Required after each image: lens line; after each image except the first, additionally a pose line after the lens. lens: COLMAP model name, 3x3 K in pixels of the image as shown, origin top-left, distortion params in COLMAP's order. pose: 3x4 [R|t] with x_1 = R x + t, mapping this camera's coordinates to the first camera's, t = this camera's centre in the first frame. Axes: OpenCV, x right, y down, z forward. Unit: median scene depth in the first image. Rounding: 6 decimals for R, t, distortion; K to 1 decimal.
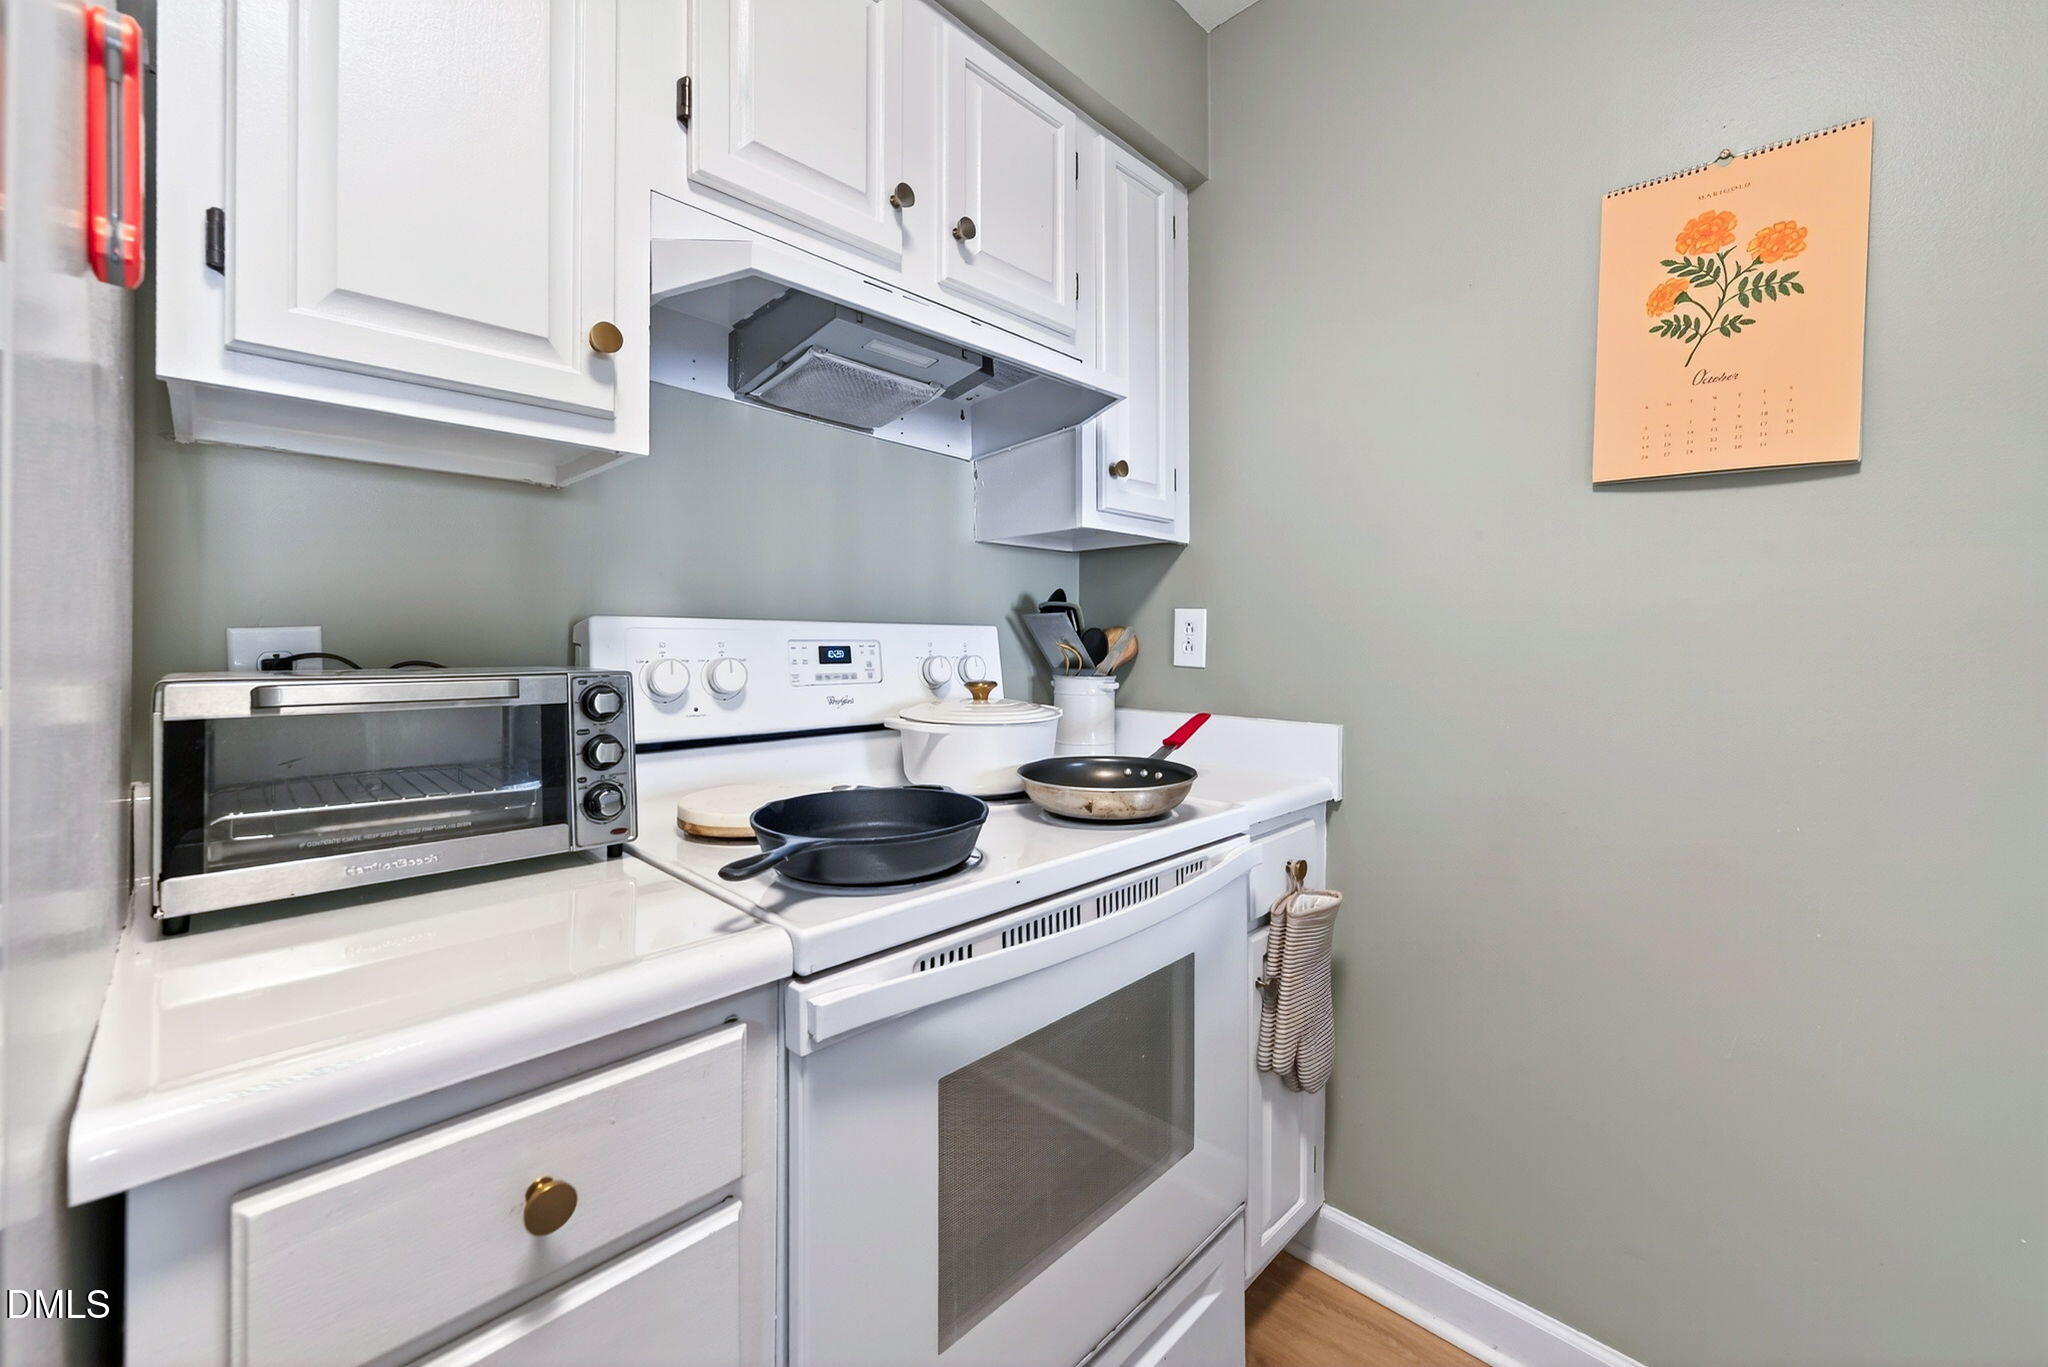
lens RADIAL K [[809.2, 0, 1017.0], [0, 809.2, 635.0], [0, 0, 1]] dist [-0.006335, -0.000289]
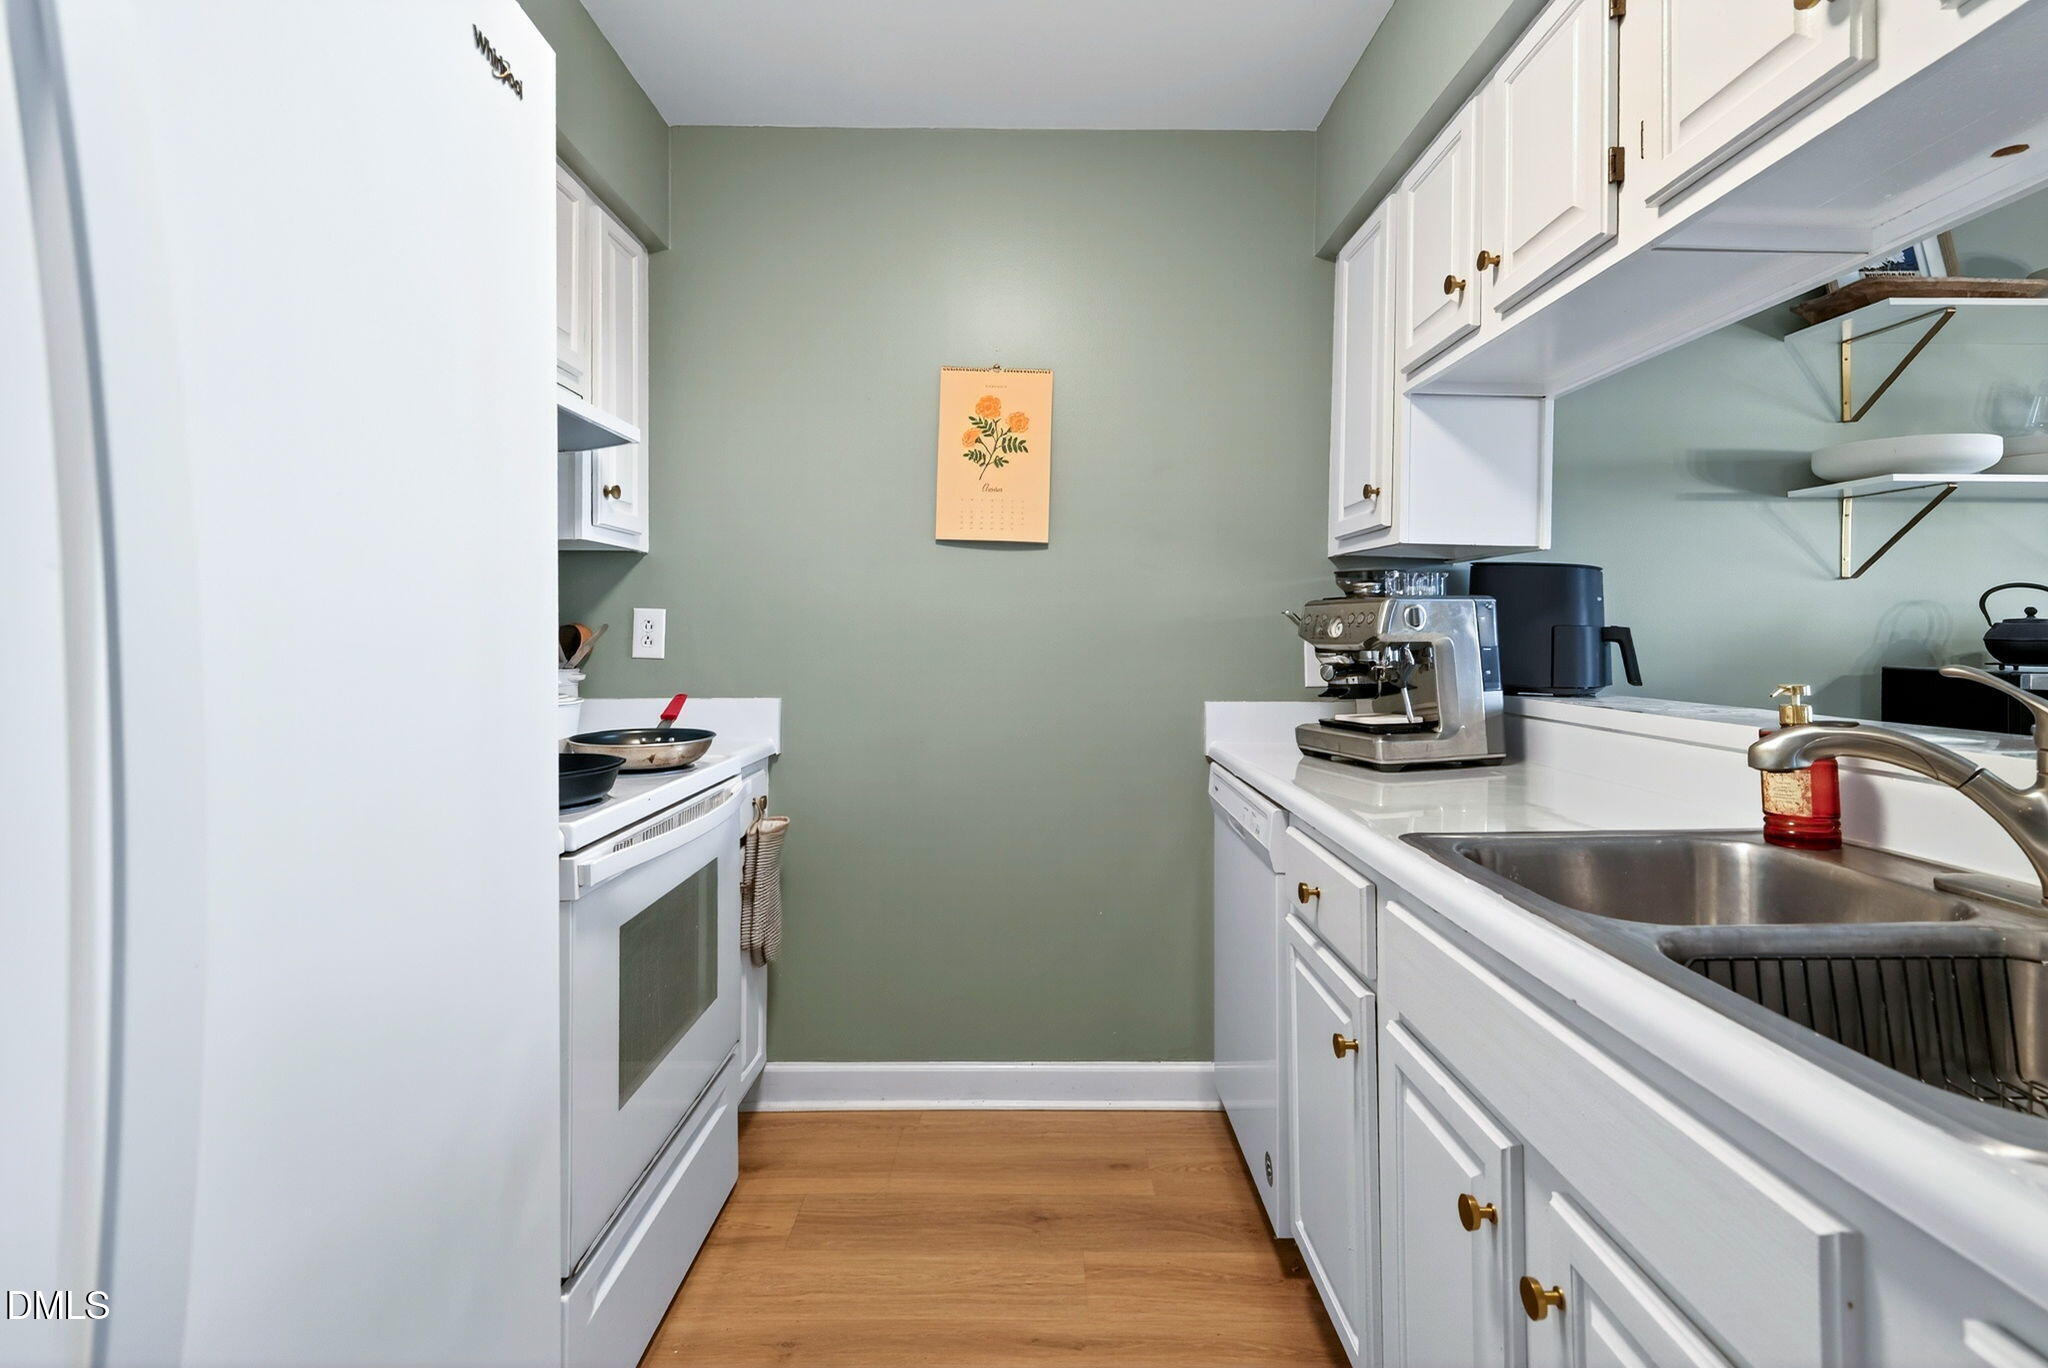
lens RADIAL K [[950.4, 0, 1039.2], [0, 950.4, 616.5], [0, 0, 1]] dist [0.001727, -0.002084]
pose [[0.706058, 0.006877, 0.708120, -0.509887], [0.000478, 0.999948, -0.010189, -0.009675], [-0.708153, 0.007533, 0.706018, -0.520839]]
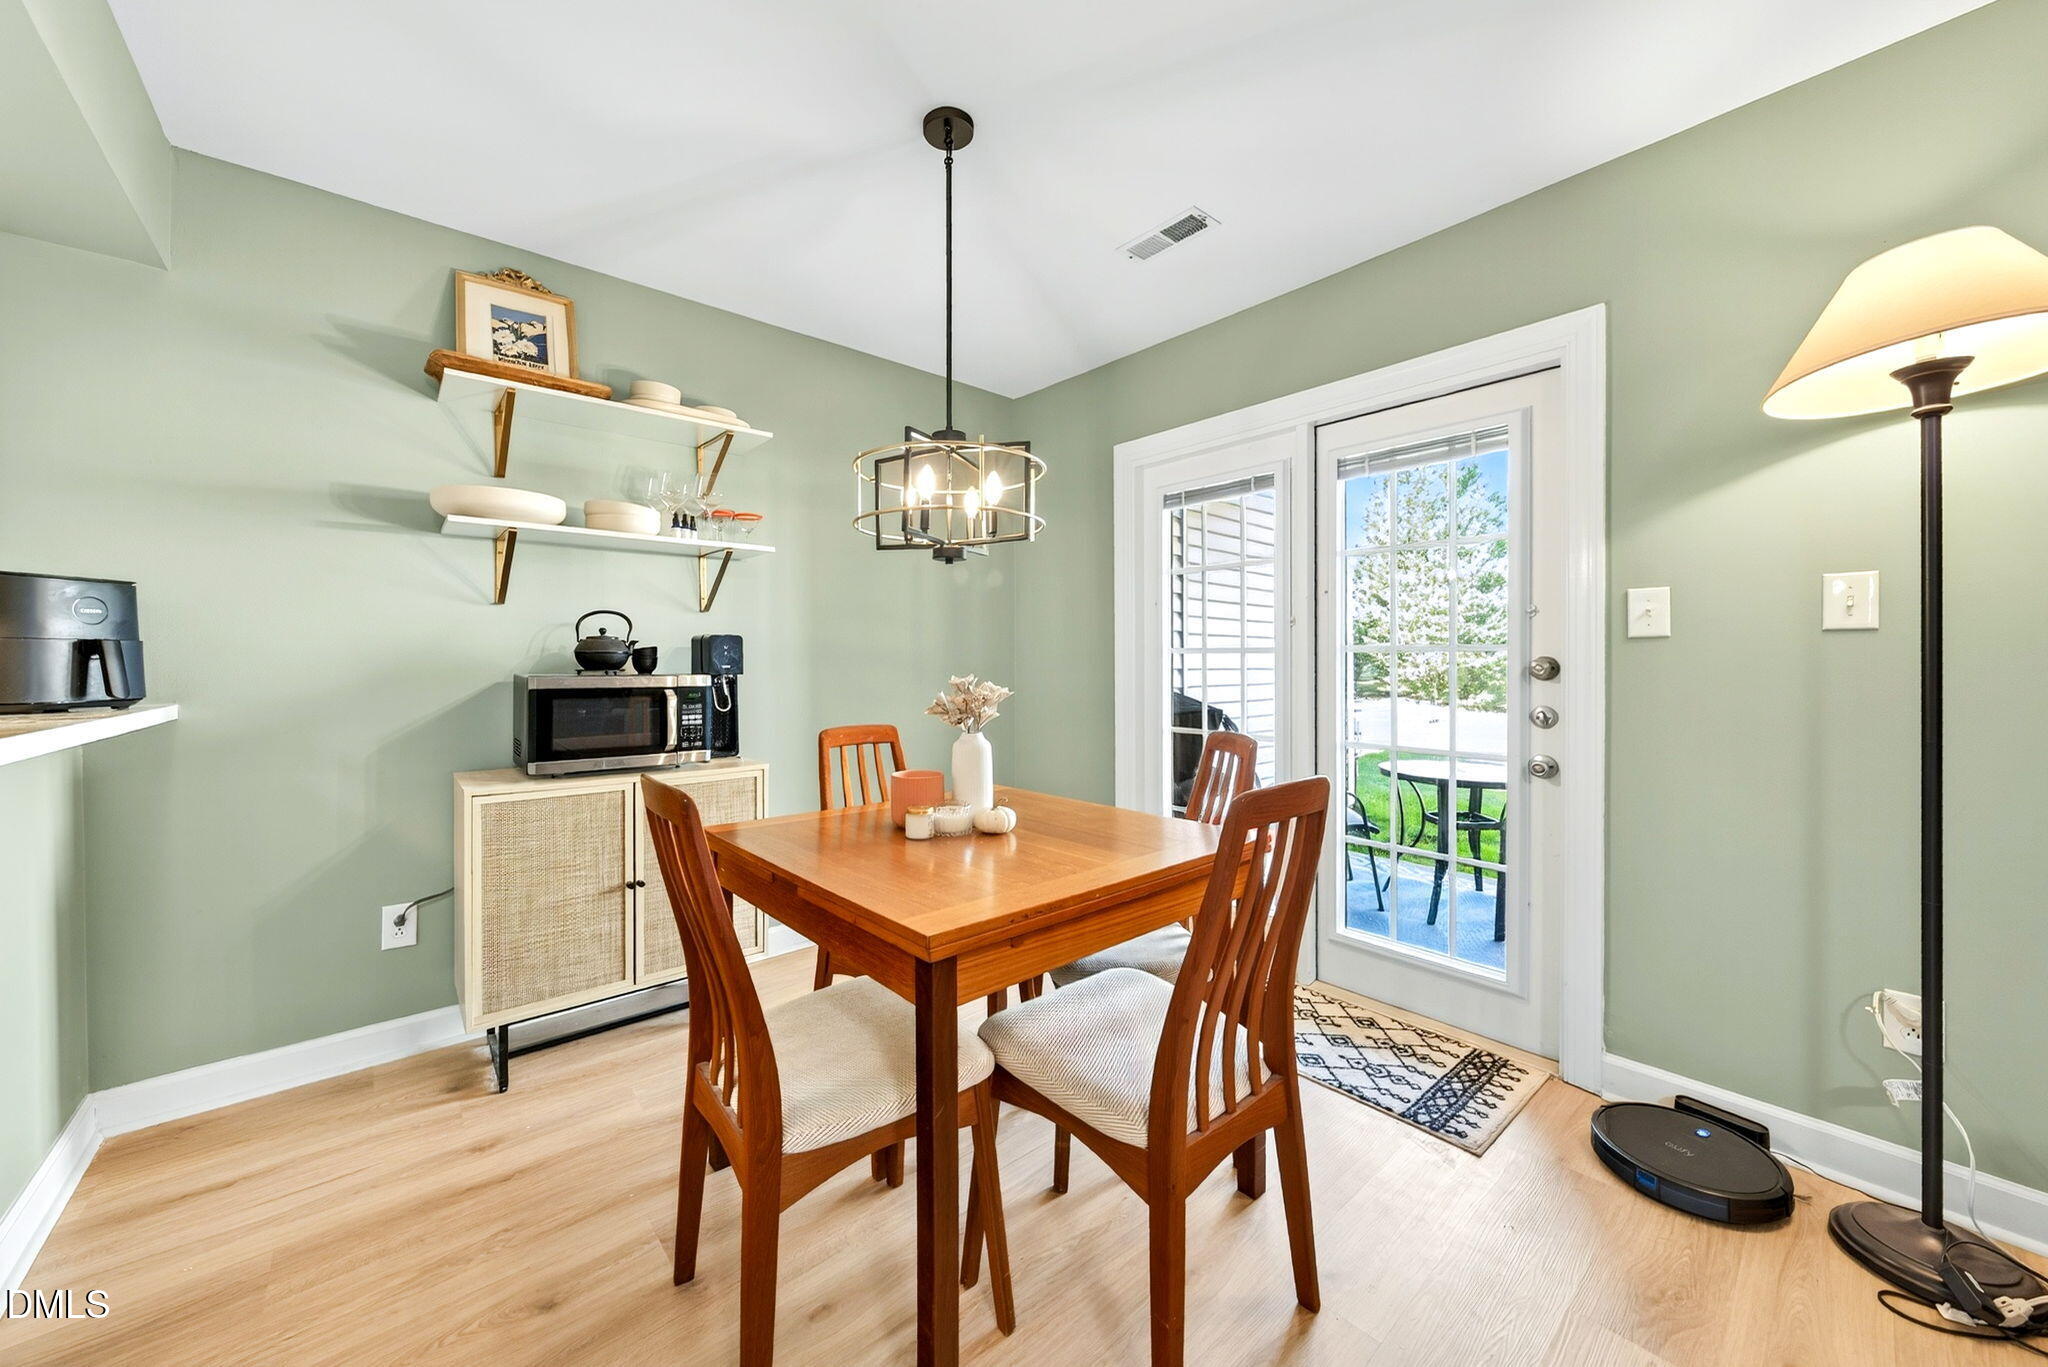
lens RADIAL K [[730.3, 0, 1005.6], [0, 730.3, 663.1], [0, 0, 1]] dist [0.003425, 0.000308]
pose [[0.073753, -0.011199, 0.997214, 0.229193], [0.009761, 0.999897, 0.010507, 0.031958], [-0.997229, 0.008959, 0.073855, -1.654002]]
